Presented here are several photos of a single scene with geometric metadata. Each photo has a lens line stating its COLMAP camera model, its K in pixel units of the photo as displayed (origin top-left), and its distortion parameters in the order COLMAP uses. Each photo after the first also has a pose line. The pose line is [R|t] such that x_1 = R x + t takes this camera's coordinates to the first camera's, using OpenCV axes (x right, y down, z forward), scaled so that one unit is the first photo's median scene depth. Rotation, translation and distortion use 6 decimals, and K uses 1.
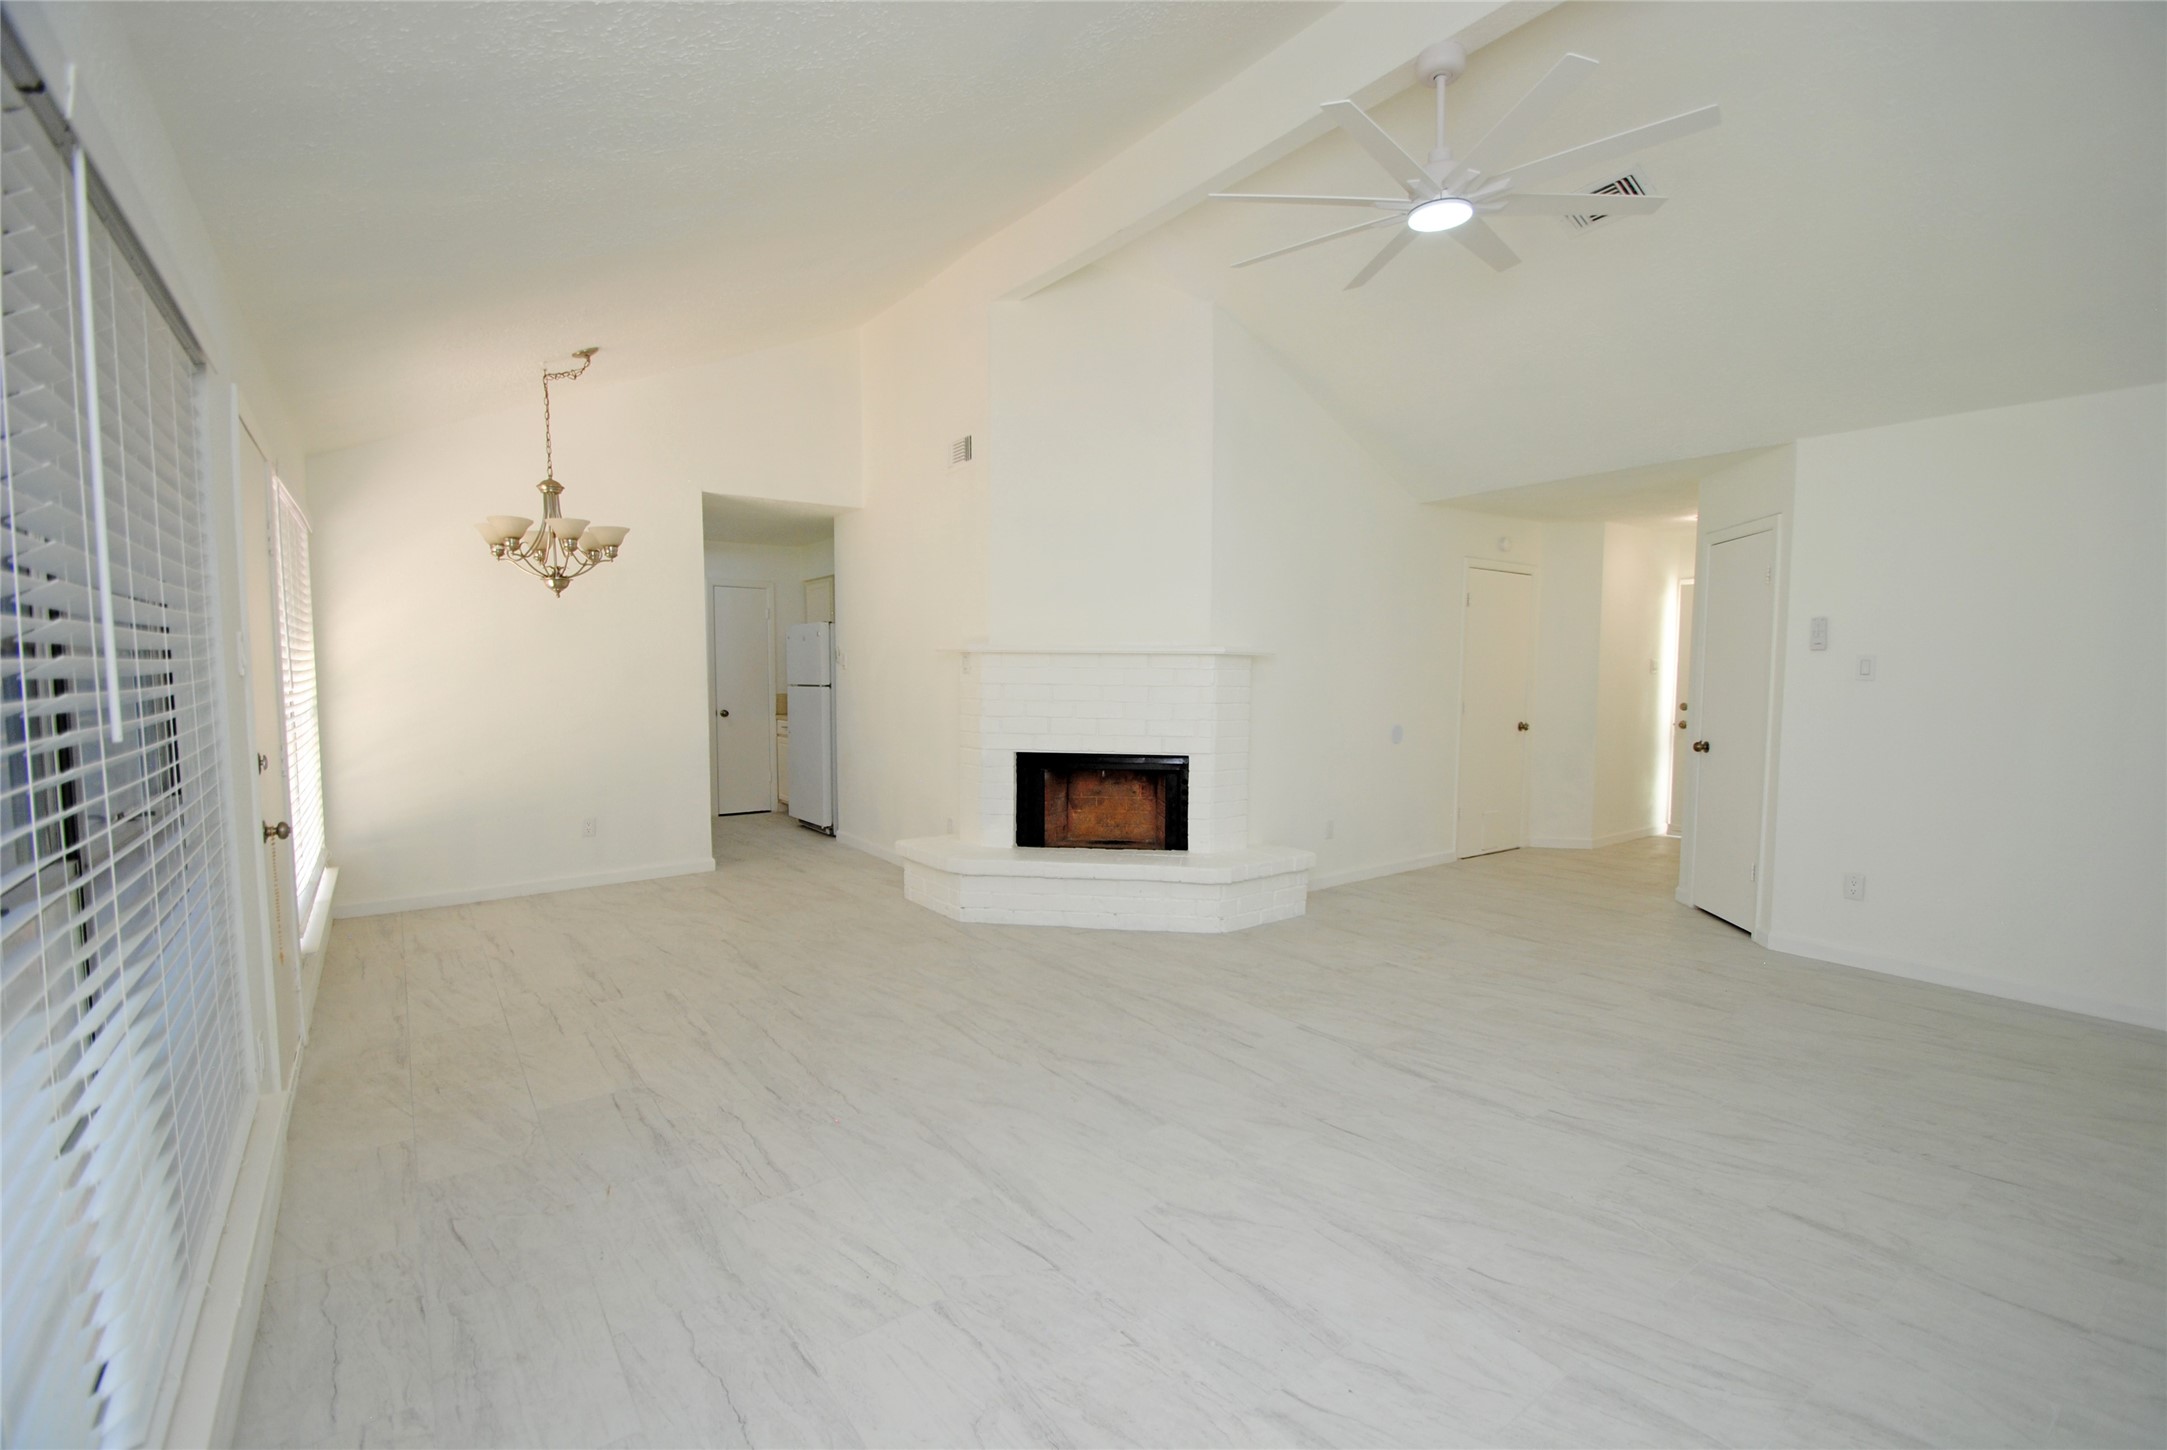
lens RADIAL K [[951.8, 0, 1097.0], [0, 951.8, 729.7], [0, 0, 1]] dist [0.009226, -0.011765]
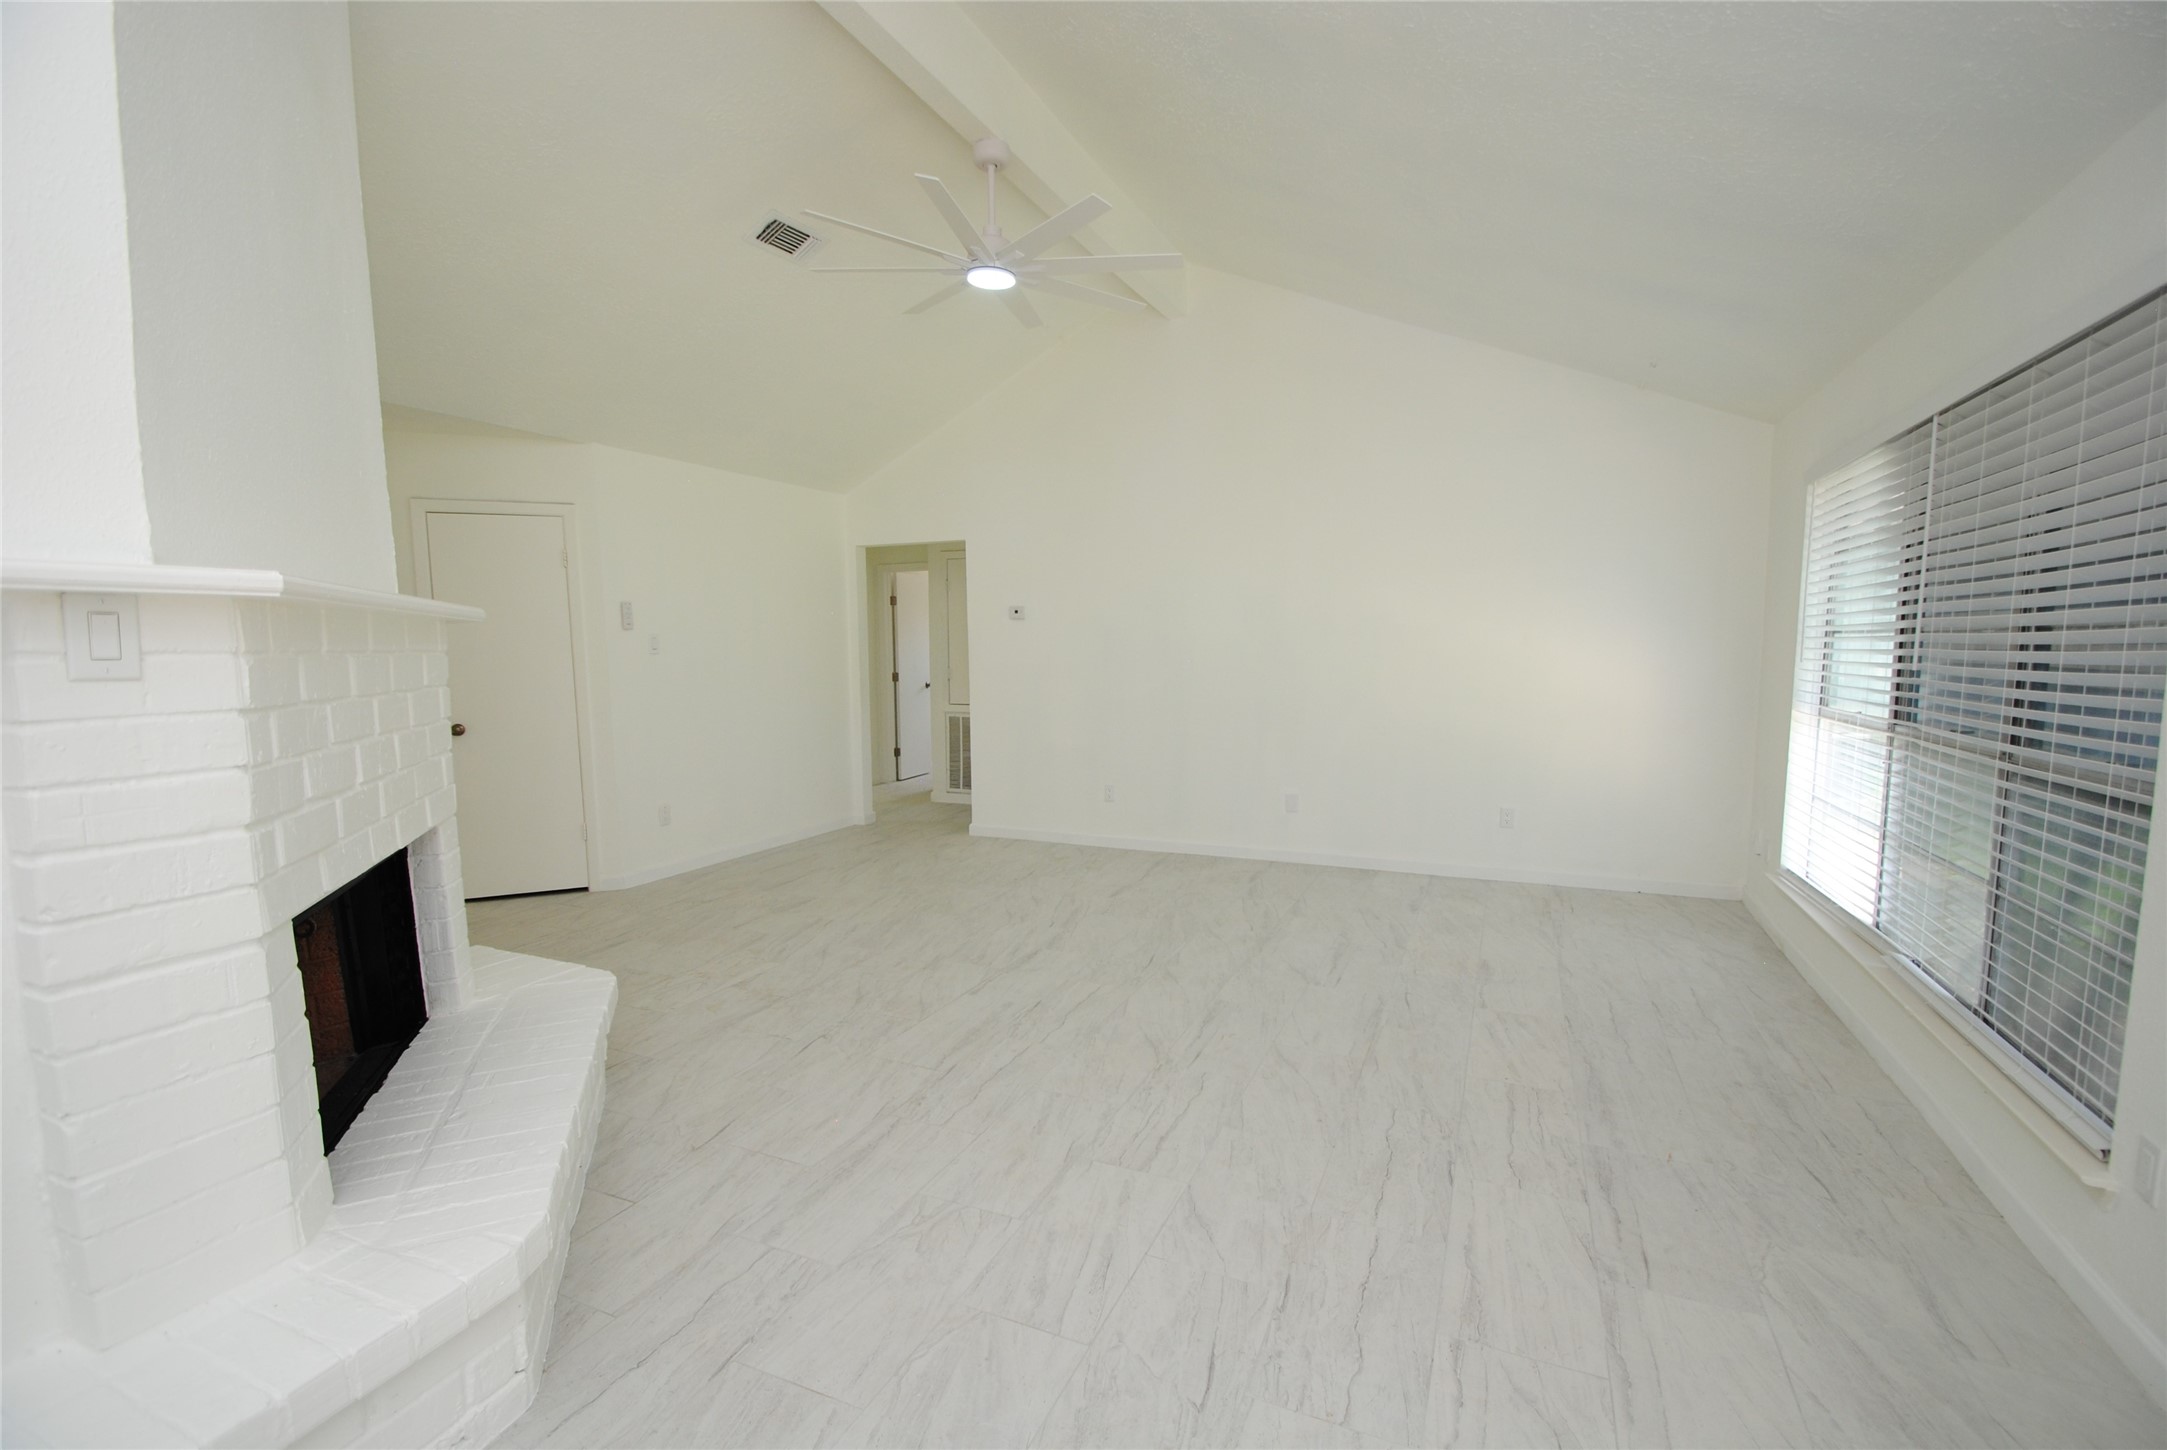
lens RADIAL K [[949.0, 0, 1098.2], [0, 949.0, 729.8], [0, 0, 1]] dist [0.009646, -0.012366]
pose [[-0.496056, -0.079856, 0.864610, -0.795722], [0.062840, 0.989849, 0.127477, -0.101424], [-0.866013, 0.117568, -0.486003, 1.490908]]
